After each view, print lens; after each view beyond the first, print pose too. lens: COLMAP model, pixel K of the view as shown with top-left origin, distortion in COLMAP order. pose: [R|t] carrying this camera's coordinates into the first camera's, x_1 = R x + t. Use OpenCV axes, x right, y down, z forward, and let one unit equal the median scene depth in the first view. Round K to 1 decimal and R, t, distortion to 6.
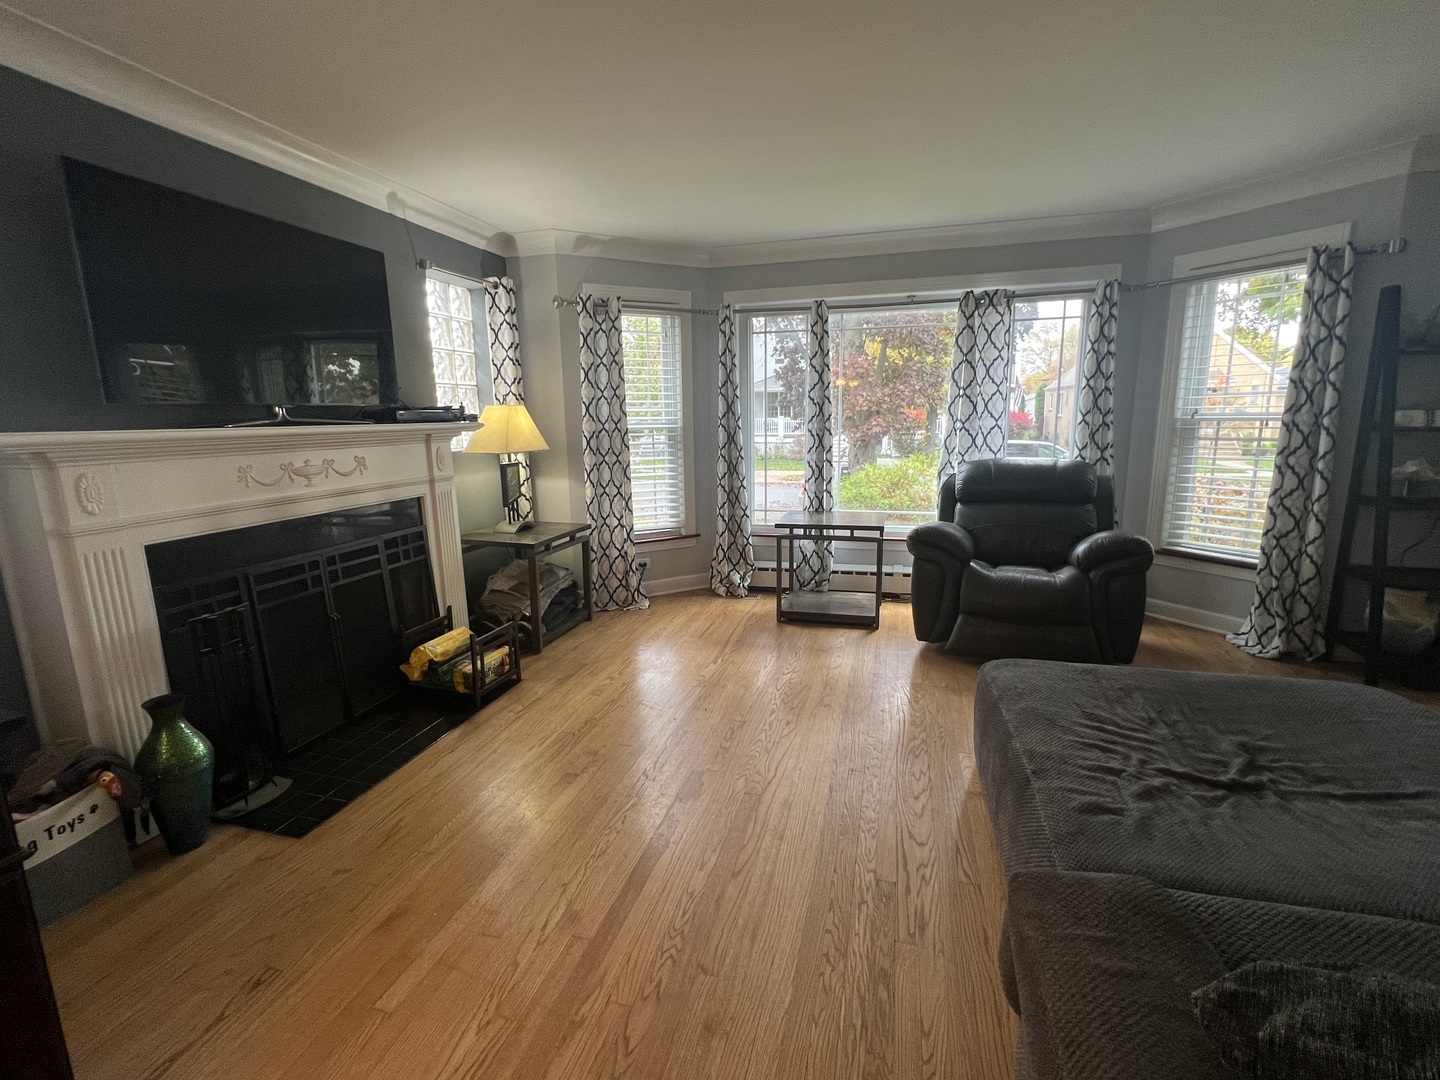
lens RADIAL K [[632.7, 0, 713.2], [0, 632.7, 526.3], [0, 0, 1]] dist [-0.001972, -0.000056]
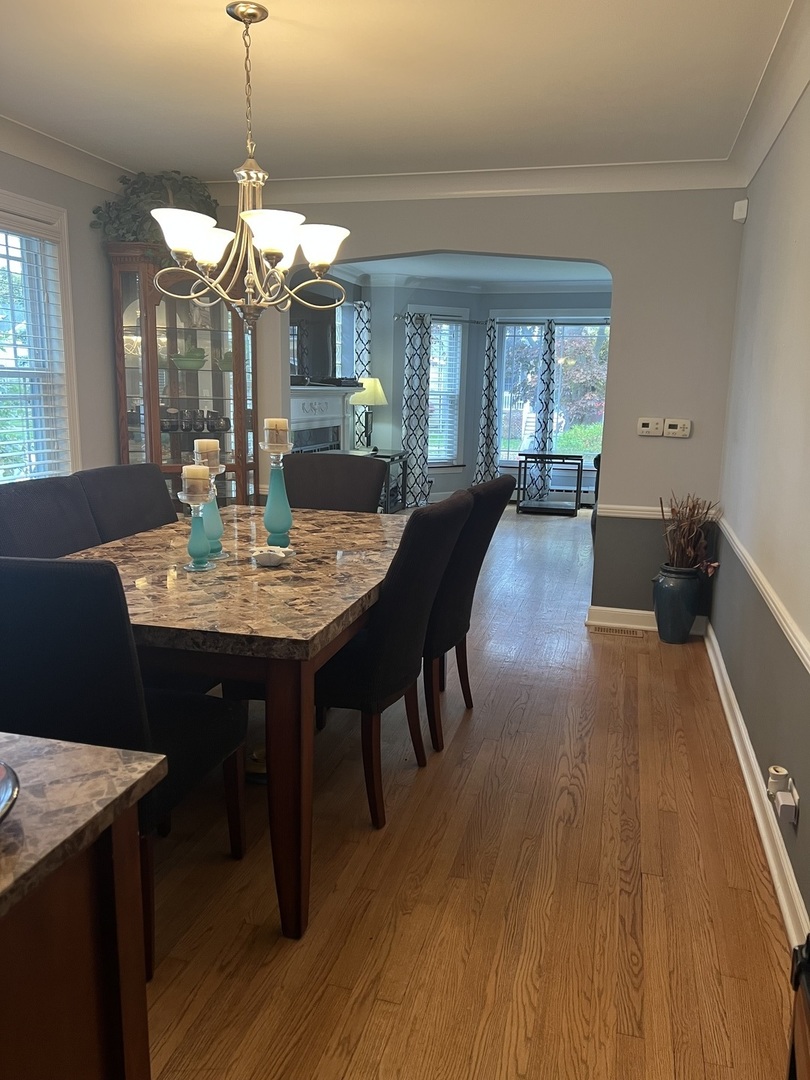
lens RADIAL K [[814.7, 0, 408.5], [0, 814.7, 549.8], [0, 0, 1]] dist [0.069665, 0.000276]
pose [[0.999070, 0.036375, 0.023168, -0.222948], [-0.037041, 0.998893, 0.028995, 0.187493], [-0.022088, -0.029826, 0.999311, -1.118048]]
